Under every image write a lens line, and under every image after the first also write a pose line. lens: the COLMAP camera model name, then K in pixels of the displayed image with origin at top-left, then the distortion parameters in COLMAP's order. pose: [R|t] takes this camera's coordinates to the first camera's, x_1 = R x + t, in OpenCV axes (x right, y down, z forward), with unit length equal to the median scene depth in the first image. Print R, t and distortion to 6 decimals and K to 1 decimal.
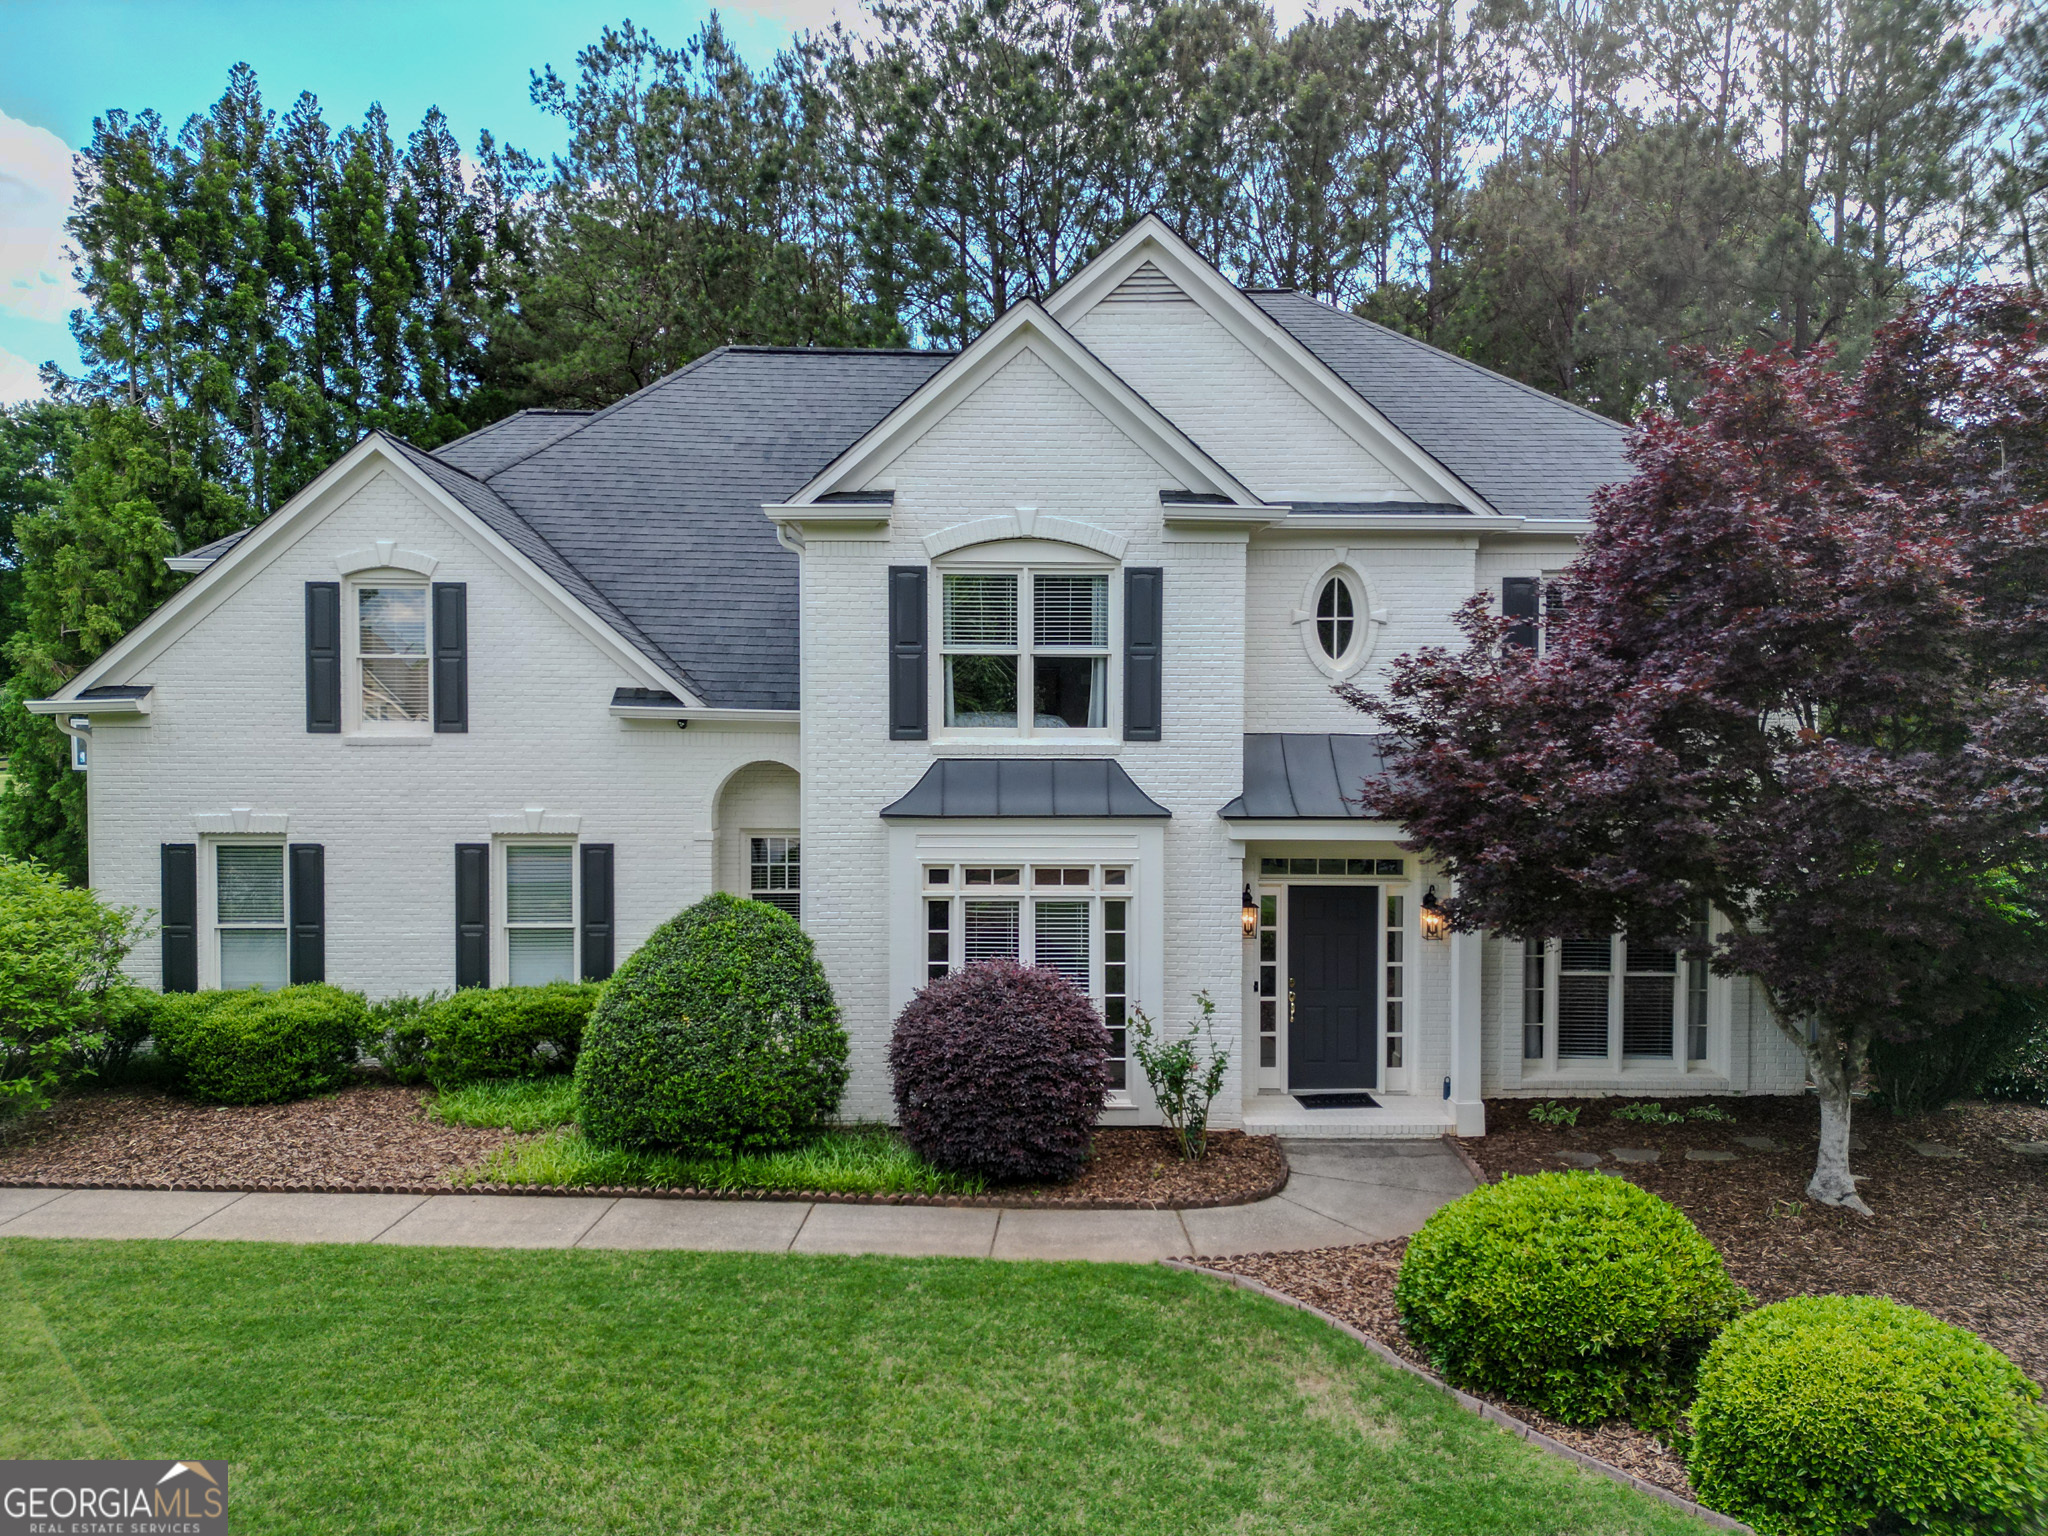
lens RADIAL K [[1437.0, 0, 1023.5], [0, 1437.0, 760.1], [0, 0, 1]] dist [0.075517, -0.078617]
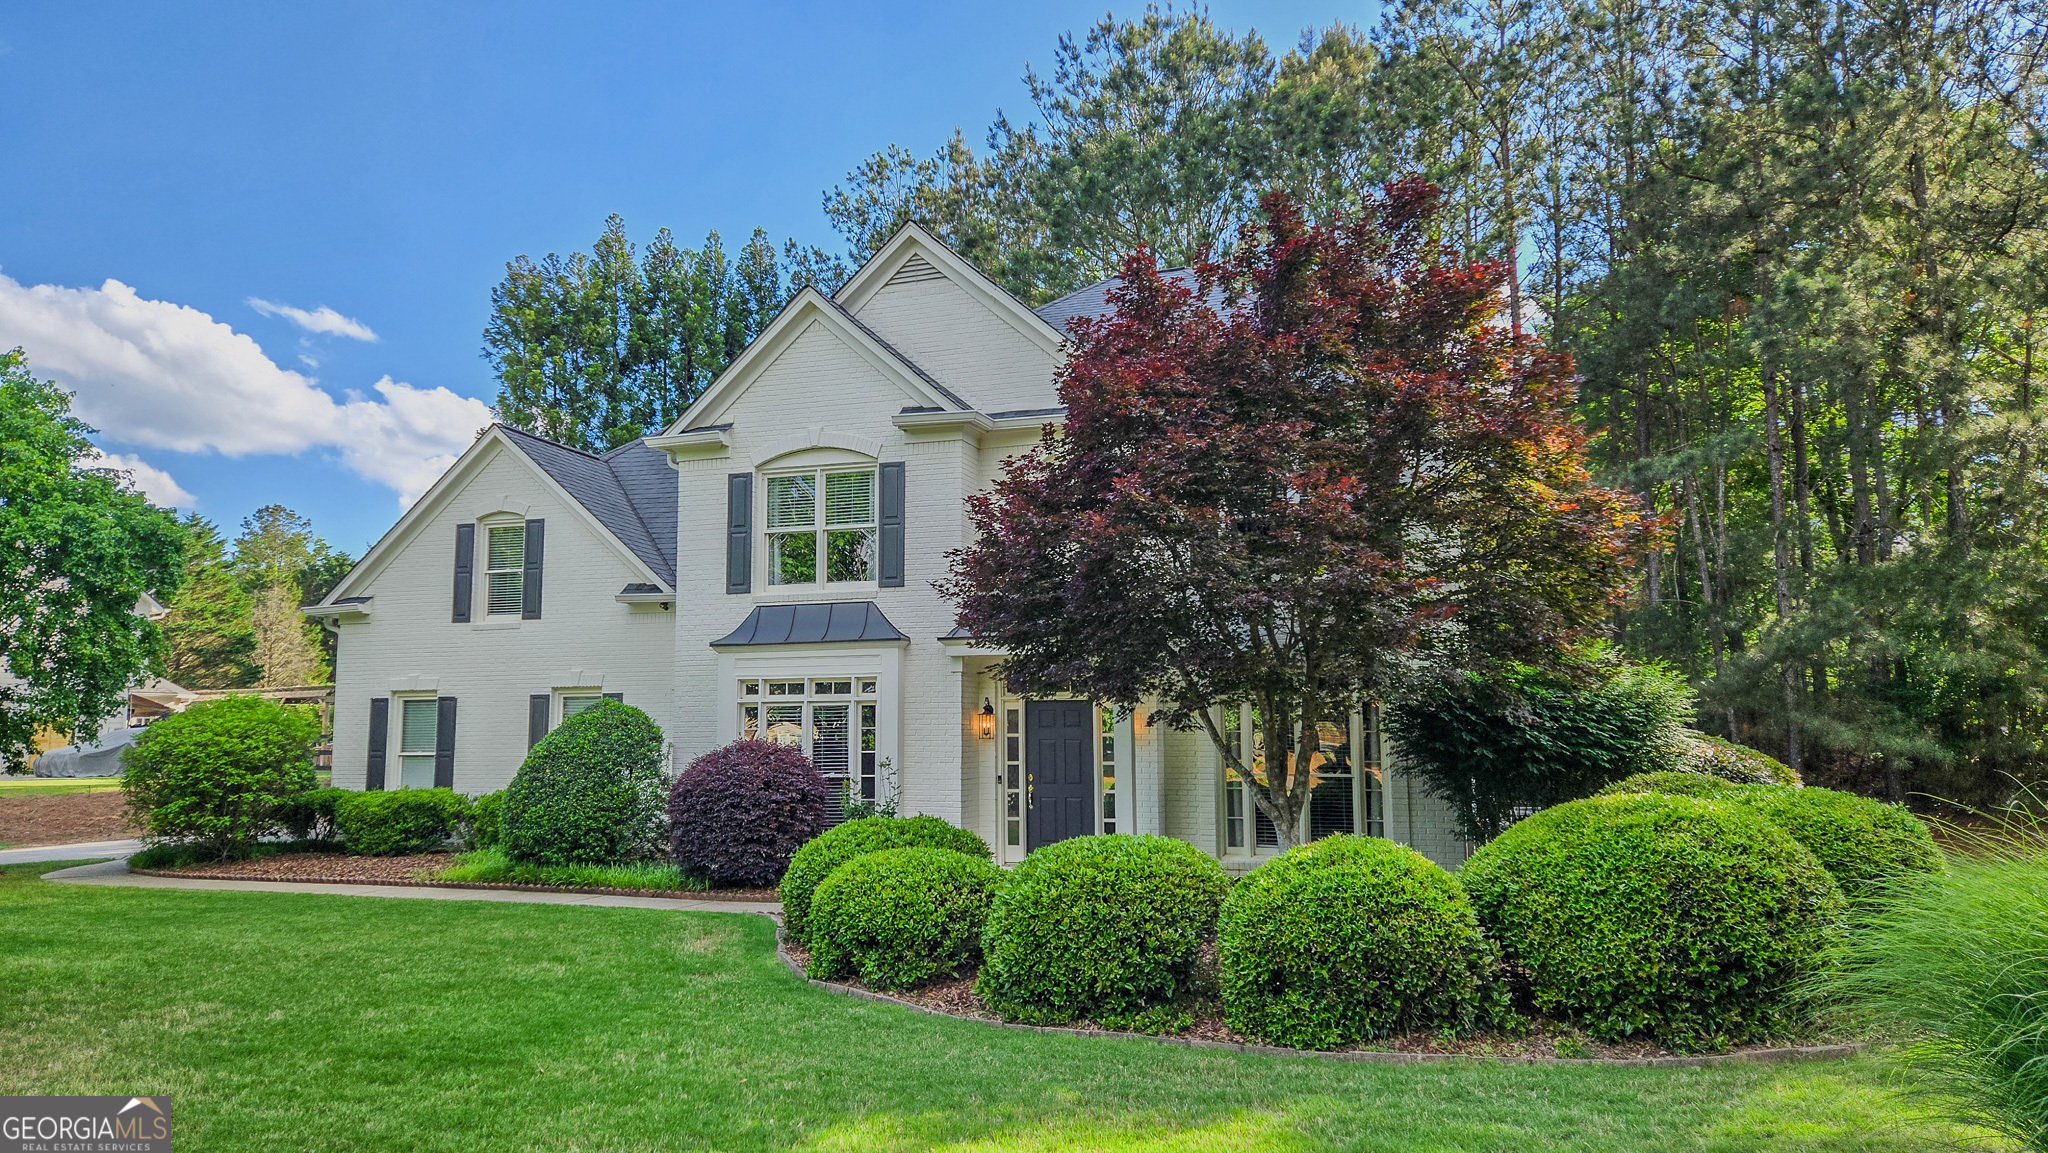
lens RADIAL K [[1373.0, 0, 1010.5], [0, 1373.0, 582.6], [0, 0, 1]] dist [0.049102, -0.001420]
pose [[0.940848, -0.045875, -0.335710, 0.621565], [-0.003484, 0.989430, -0.144971, 0.168697], [0.338812, 0.137565, 0.930743, -0.170657]]
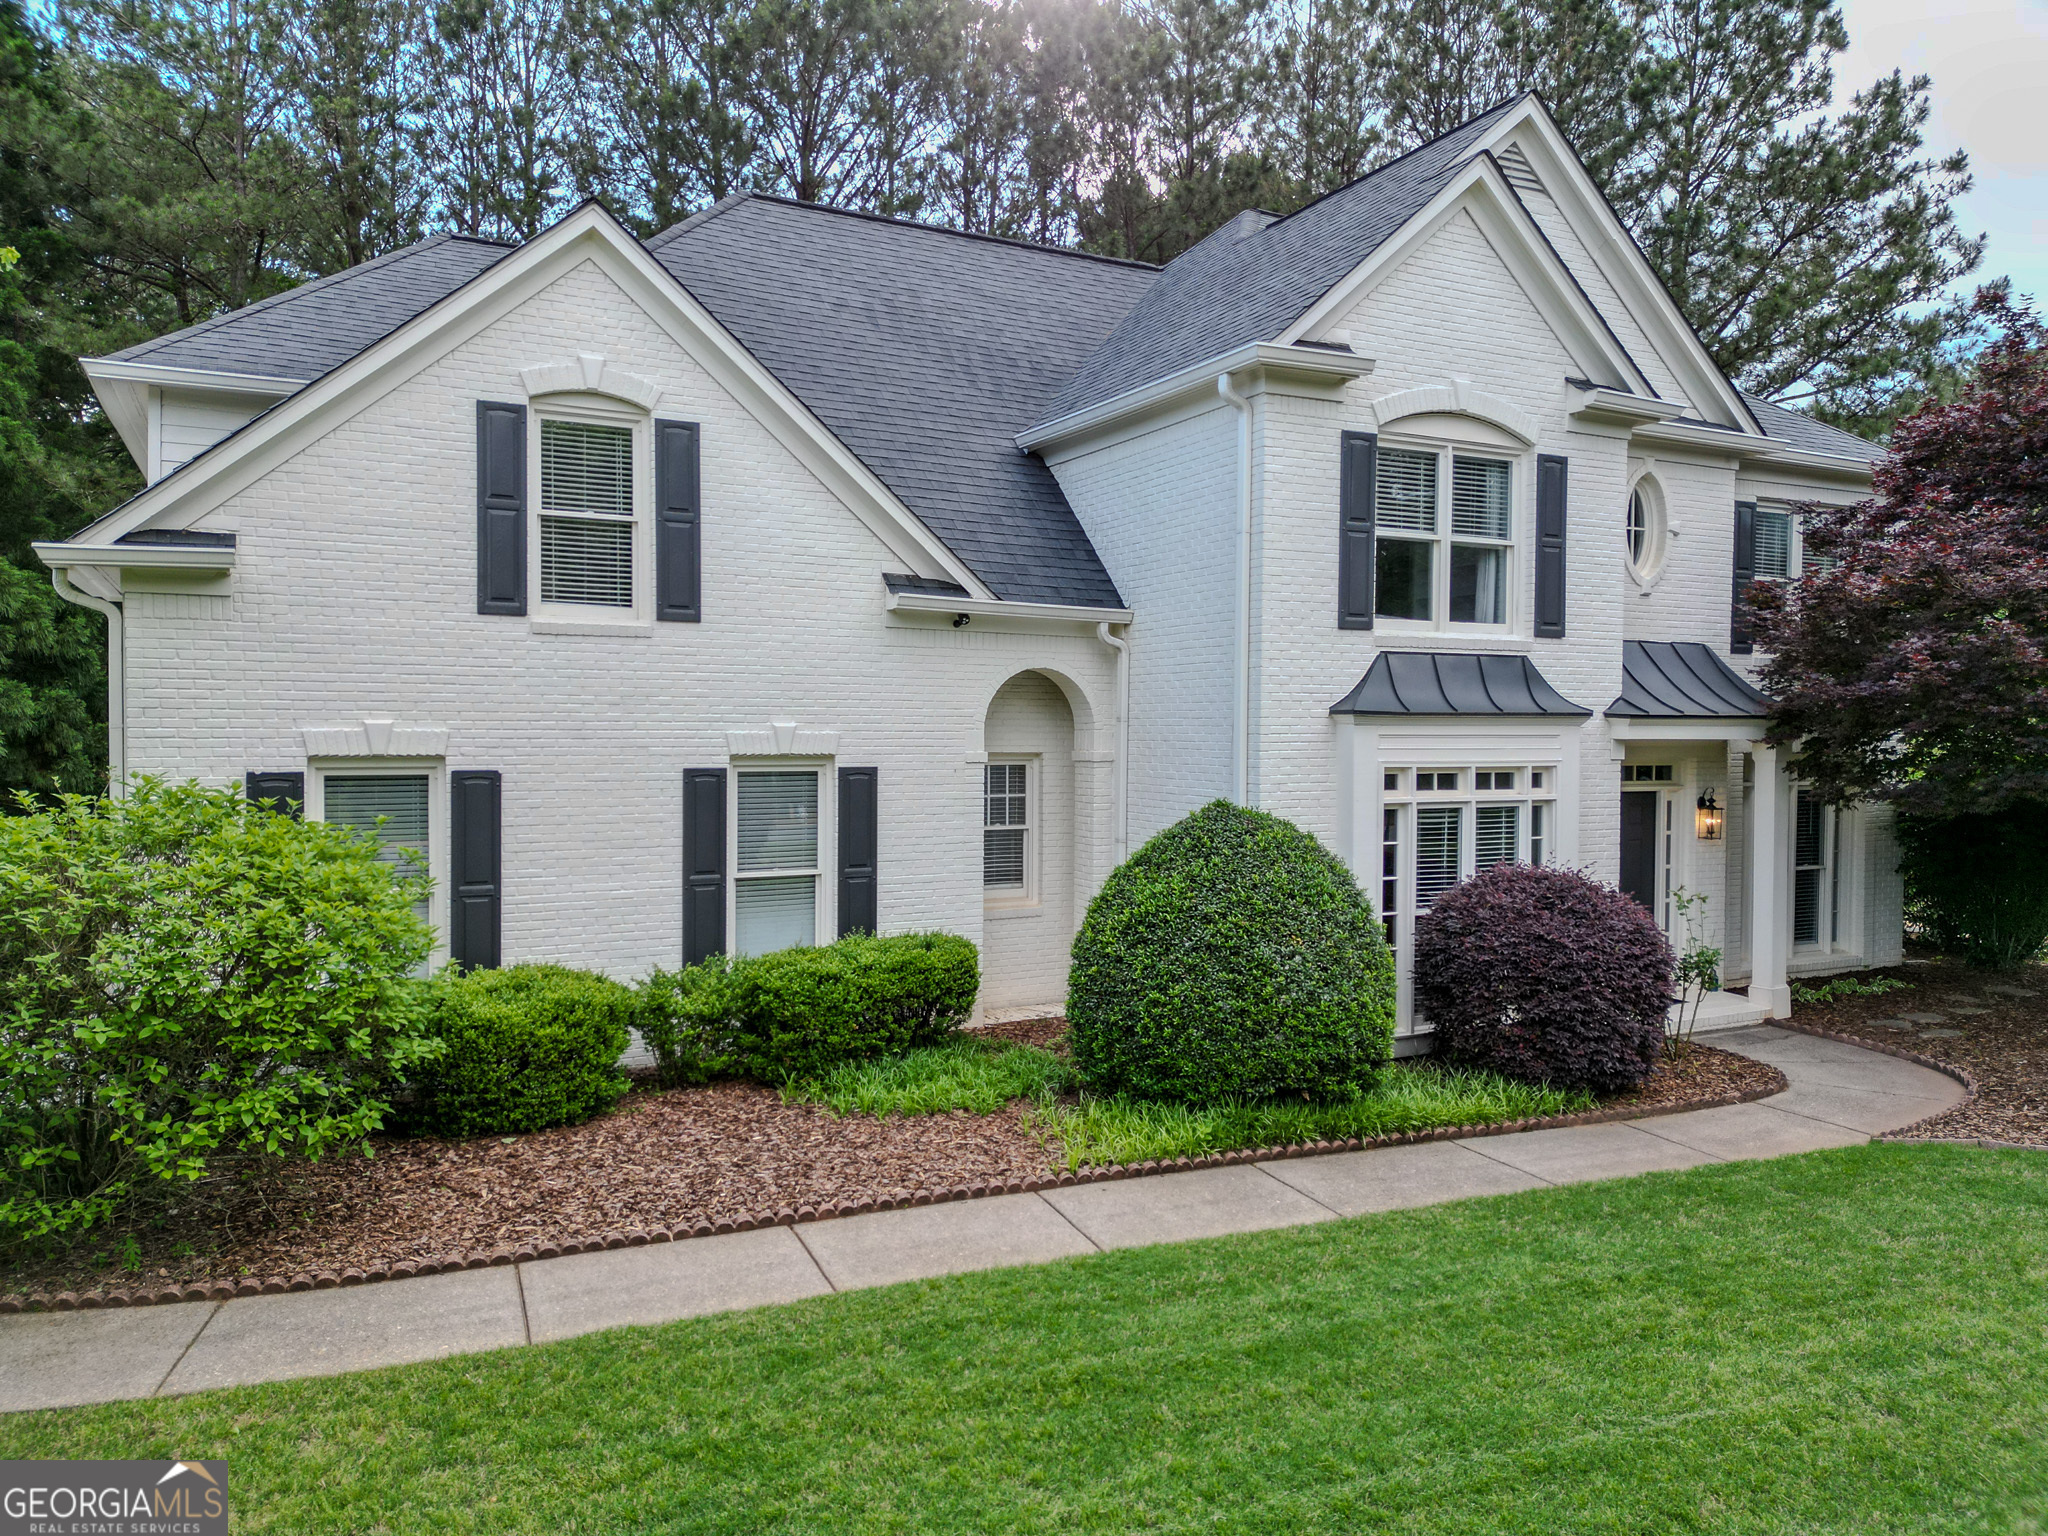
lens RADIAL K [[1433.3, 0, 1024.0], [0, 1433.3, 768.0], [0, 0, 1]] dist [0.069295, -0.068483]
pose [[0.896958, -0.011337, 0.441971, -0.653567], [0.012358, 0.999923, 0.000569, 0.068338], [-0.441944, 0.004952, 0.897029, 0.289199]]
